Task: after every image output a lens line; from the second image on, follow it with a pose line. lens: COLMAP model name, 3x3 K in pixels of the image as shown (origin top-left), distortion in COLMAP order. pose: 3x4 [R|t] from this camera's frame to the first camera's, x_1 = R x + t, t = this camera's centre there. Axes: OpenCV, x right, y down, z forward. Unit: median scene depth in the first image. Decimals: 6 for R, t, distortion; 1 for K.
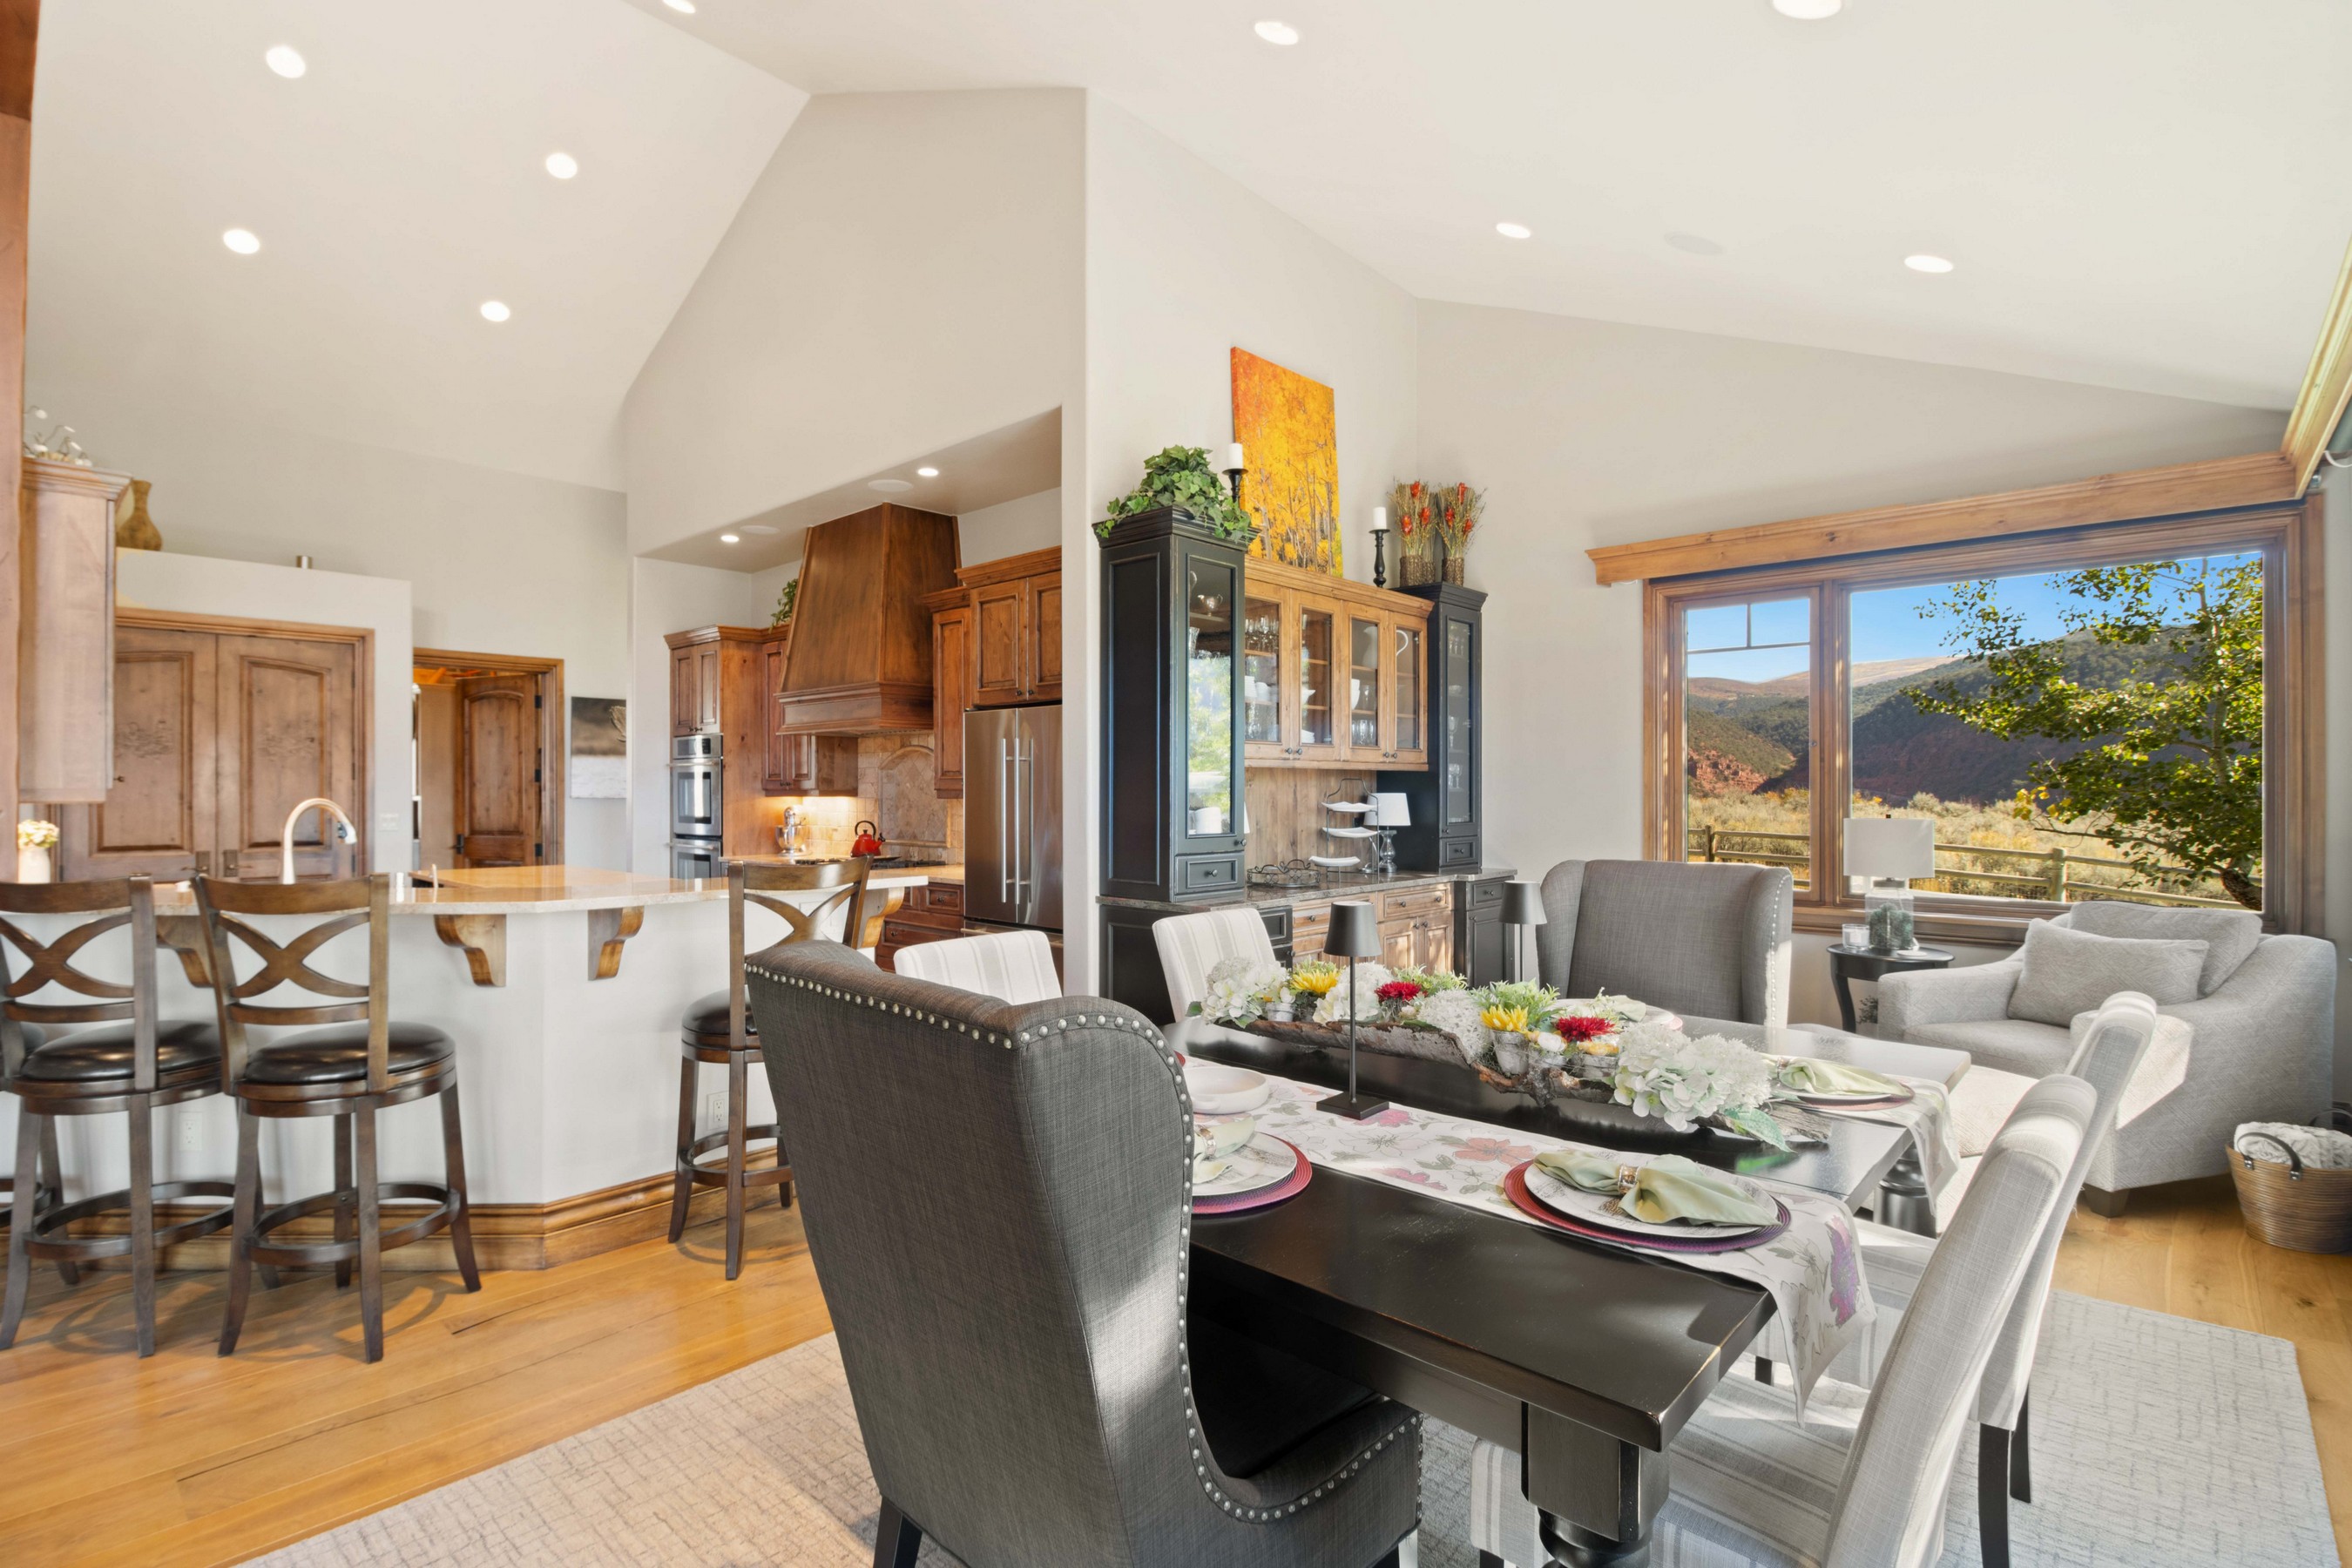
lens RADIAL K [[1122.8, 0, 1168.9], [0, 1122.8, 784.4], [0, 0, 1]] dist [0.014520, -0.009923]
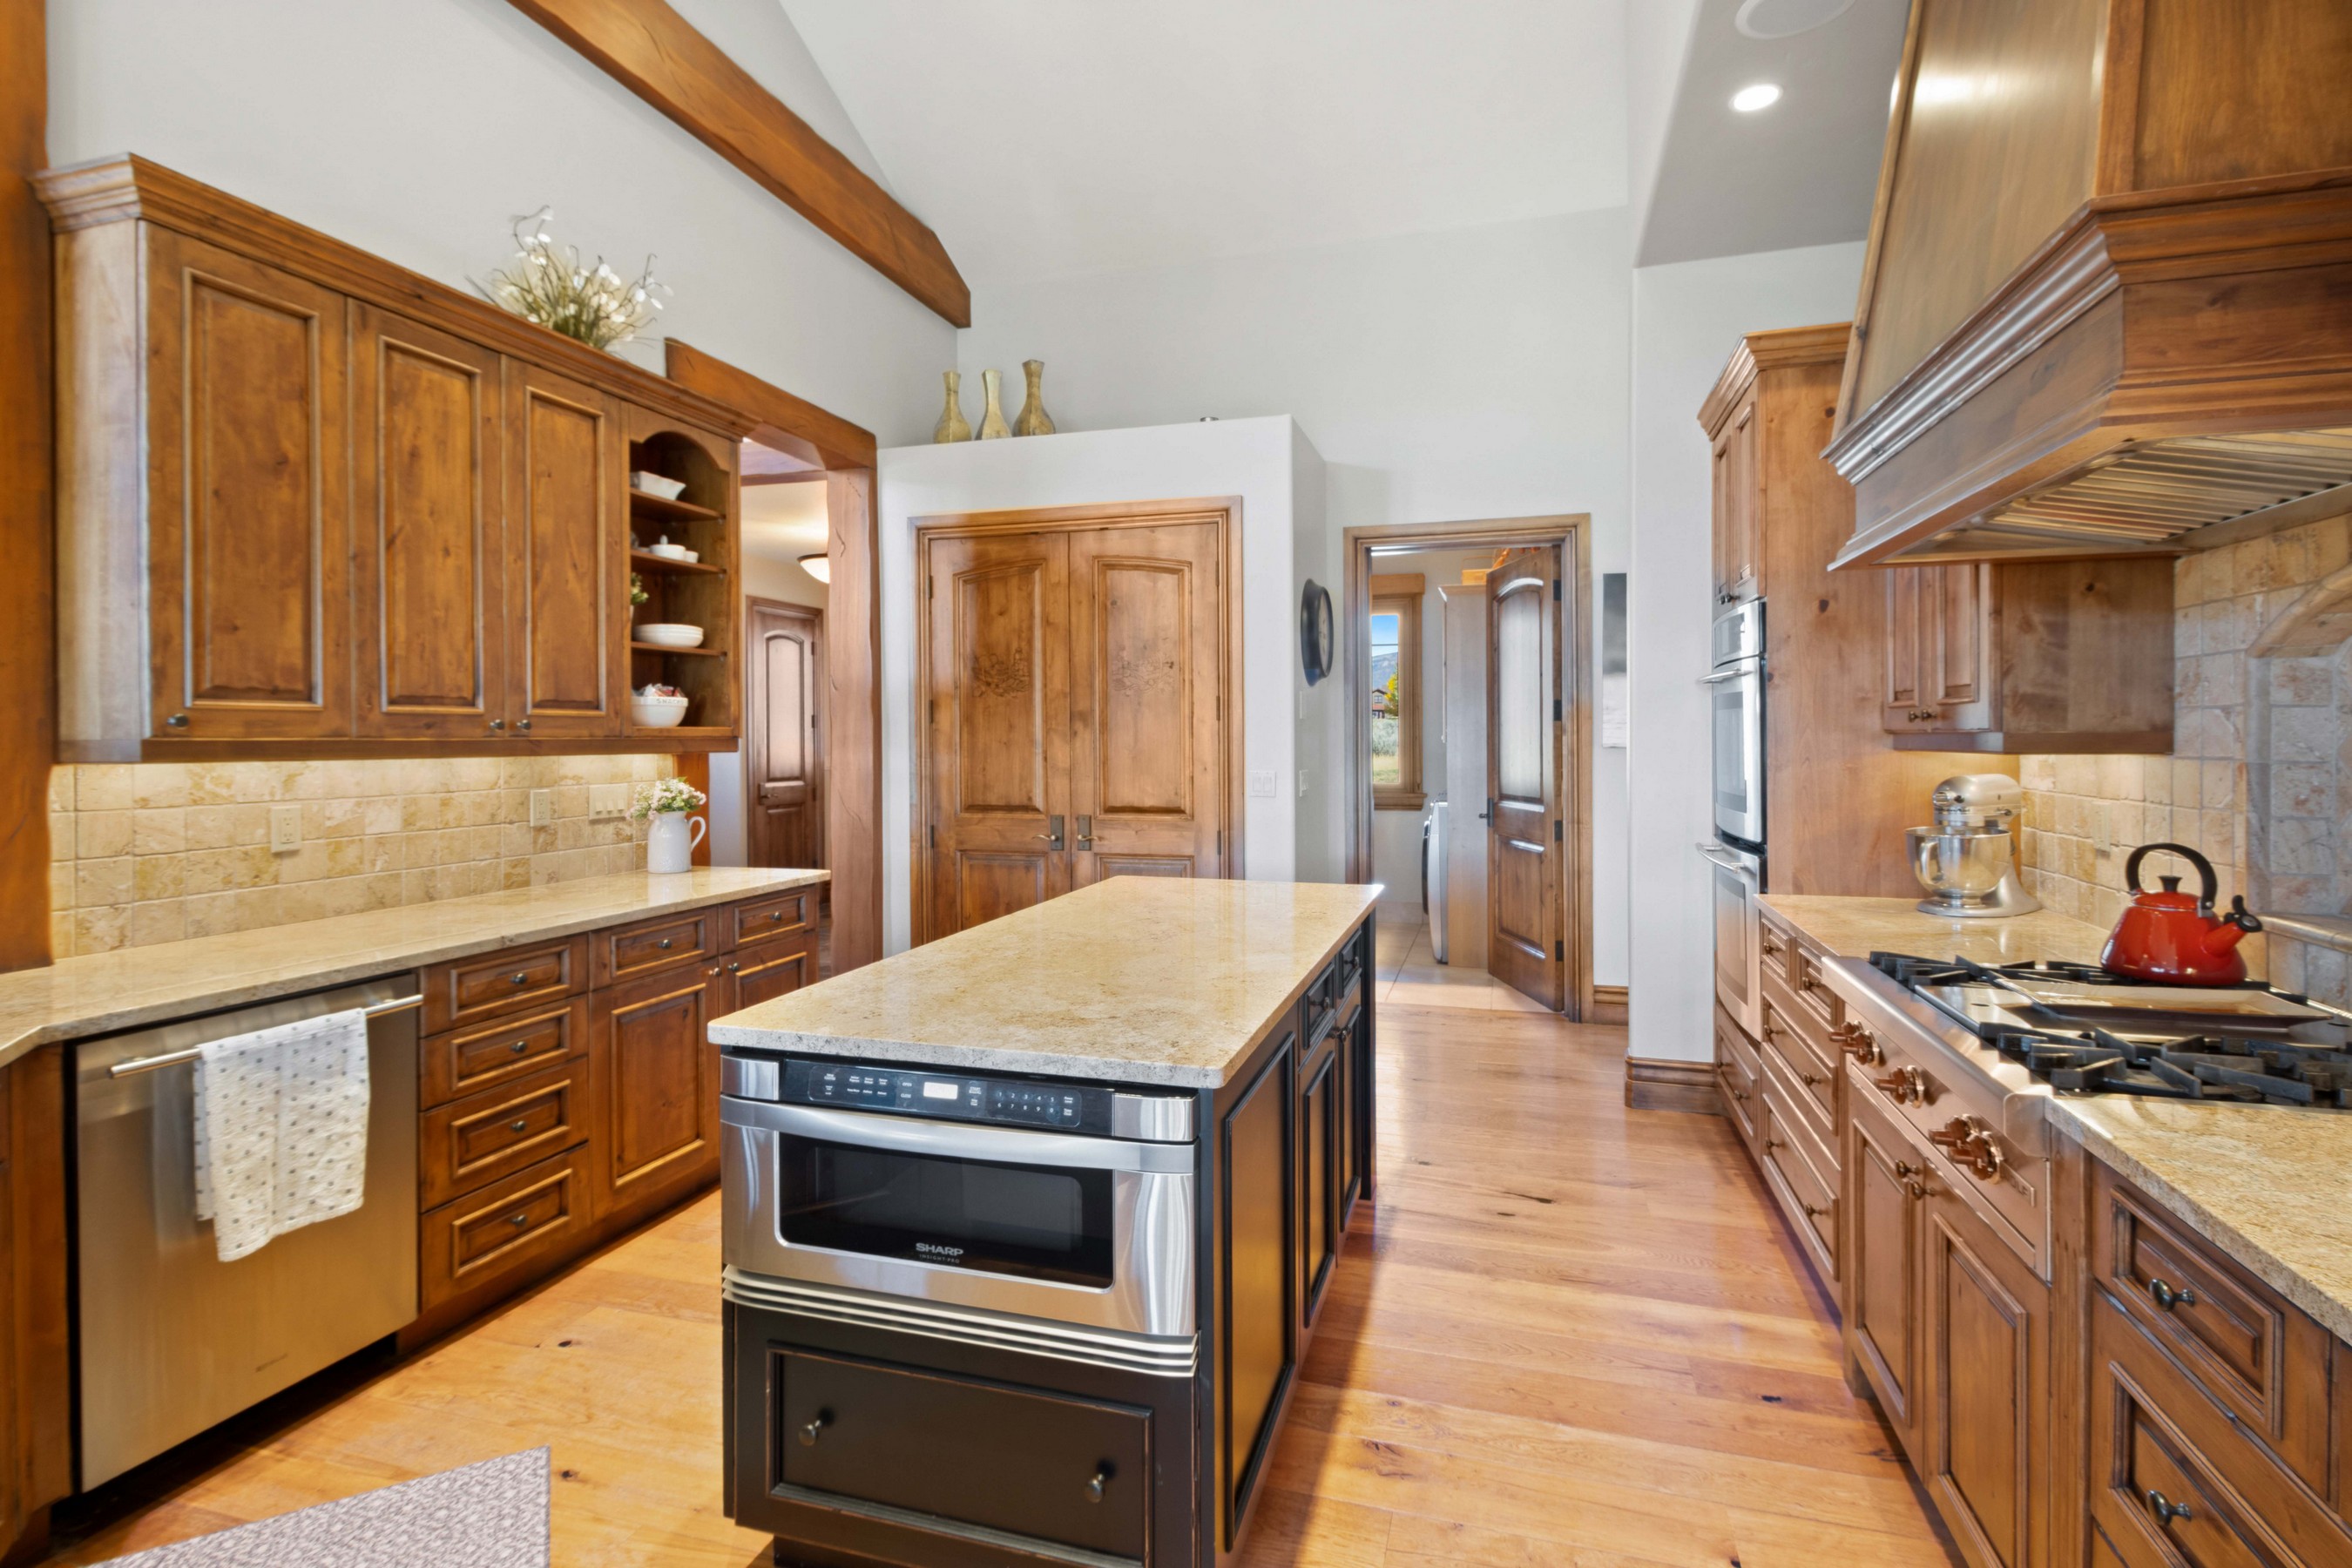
lens RADIAL K [[1122.8, 0, 1120.2], [0, 1122.8, 742.9], [0, 0, 1]] dist [0.014520, -0.009923]
pose [[0.412309, 0.004325, -0.911034, -0.126473], [0.008551, 0.999926, 0.008617, 0.003046], [0.911004, -0.011343, 0.412241, 0.662719]]
